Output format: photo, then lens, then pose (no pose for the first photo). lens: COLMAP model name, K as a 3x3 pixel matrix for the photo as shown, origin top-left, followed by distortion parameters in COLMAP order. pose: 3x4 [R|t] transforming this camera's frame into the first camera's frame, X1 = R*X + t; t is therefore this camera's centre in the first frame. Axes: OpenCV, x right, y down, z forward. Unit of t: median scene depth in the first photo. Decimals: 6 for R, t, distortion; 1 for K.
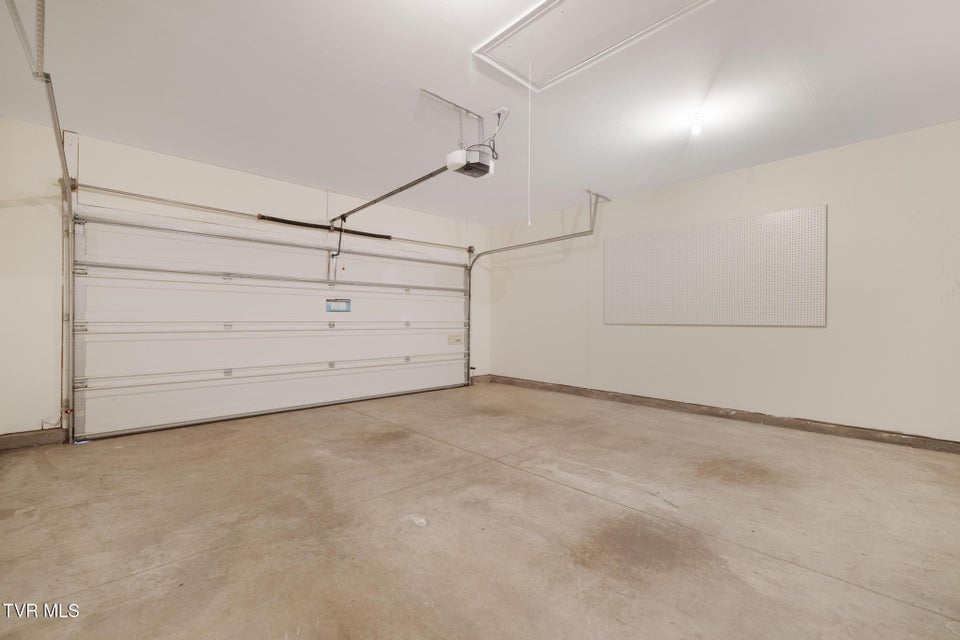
lens RADIAL K [[409.2, 0, 479.7], [0, 409.2, 317.1], [0, 0, 1]] dist [-0.000103, -0.000541]
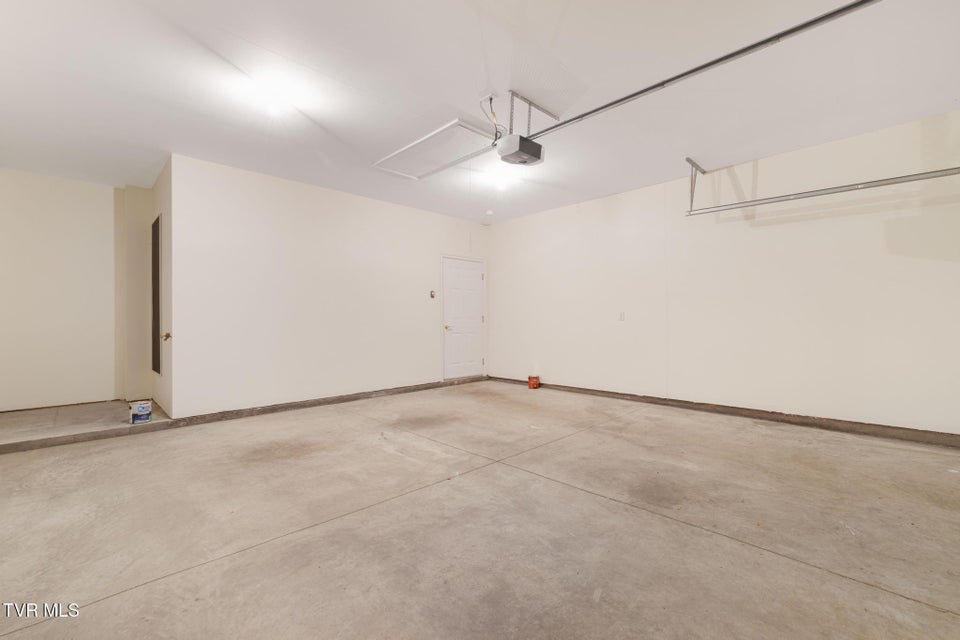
lens RADIAL K [[409.2, 0, 479.7], [0, 409.2, 317.1], [0, 0, 1]] dist [-0.000103, -0.000541]
pose [[-0.999821, -0.000624, -0.018890, 0.098895], [-0.000220, 0.999771, -0.021401, 0.030948], [0.018899, -0.021393, -0.999592, 2.104606]]
